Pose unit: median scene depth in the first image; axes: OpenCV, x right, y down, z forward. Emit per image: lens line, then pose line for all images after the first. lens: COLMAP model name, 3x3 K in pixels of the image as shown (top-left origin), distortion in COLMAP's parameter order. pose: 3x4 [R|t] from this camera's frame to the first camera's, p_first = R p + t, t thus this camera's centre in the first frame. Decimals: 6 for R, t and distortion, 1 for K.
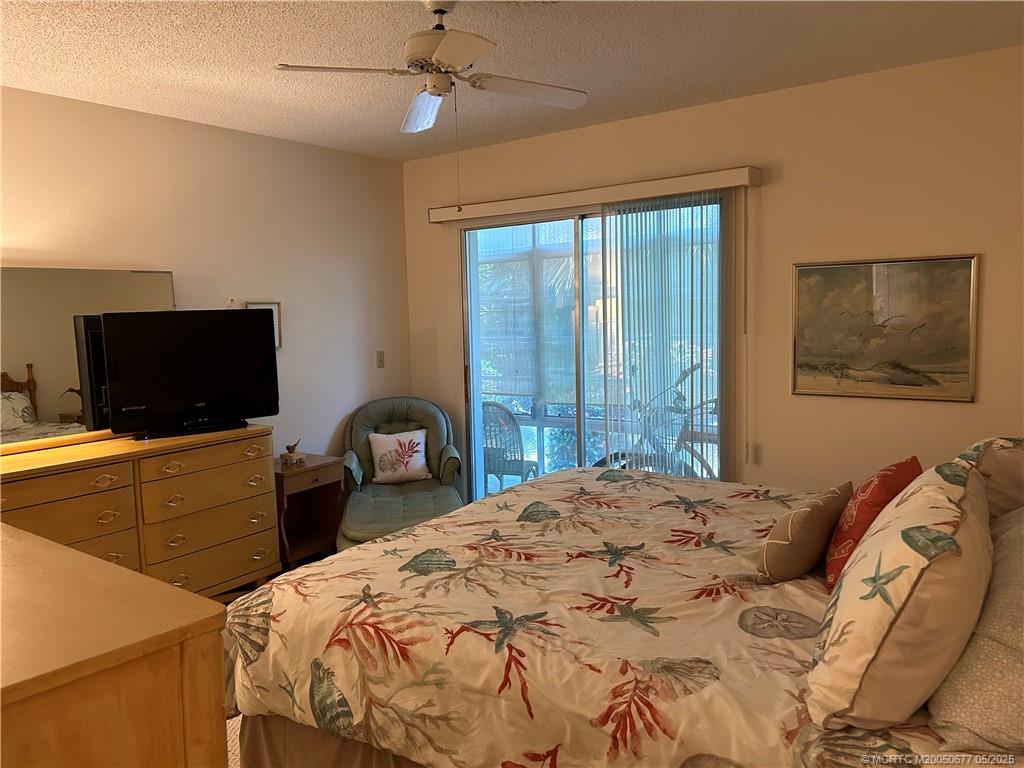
lens RADIAL K [[768.1, 0, 512.0], [0, 768.1, 384.0], [0, 0, 1]] dist [0.047033, -0.088512]
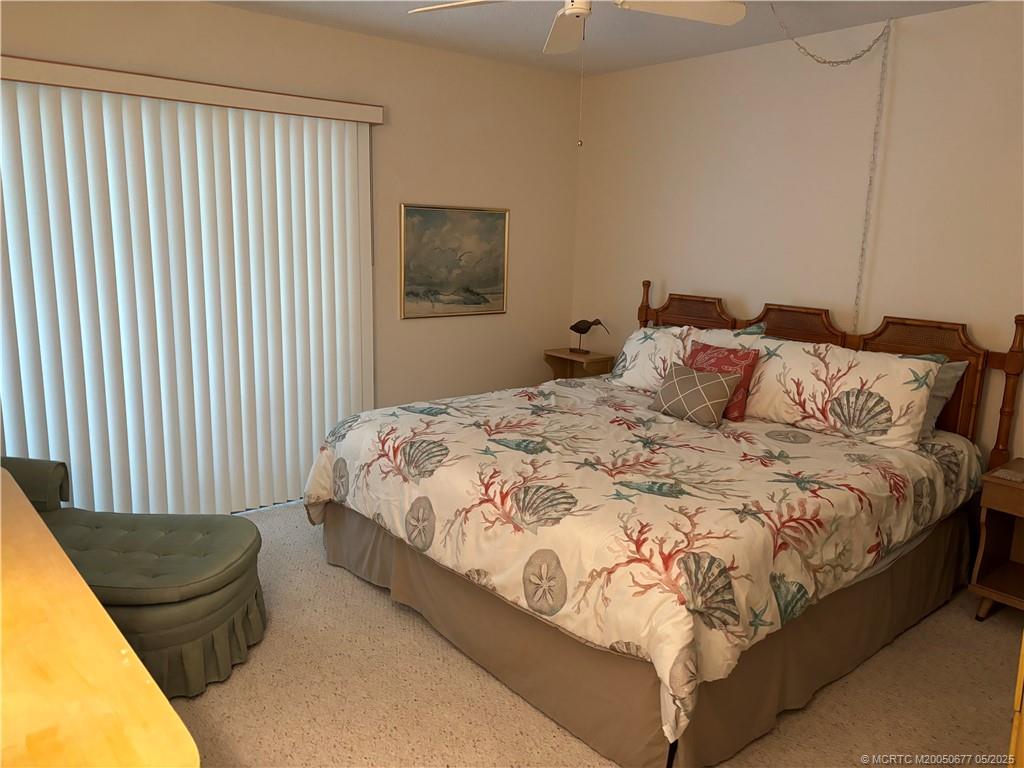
lens RADIAL K [[761.1, 0, 512.0], [0, 761.1, 384.0], [0, 0, 1]] dist [0.005997, 0.002339]
pose [[0.249621, -0.157422, 0.955462, -1.047437], [0.059506, 0.987326, 0.147126, -0.073139], [-0.966514, 0.020131, 0.255825, 0.838435]]
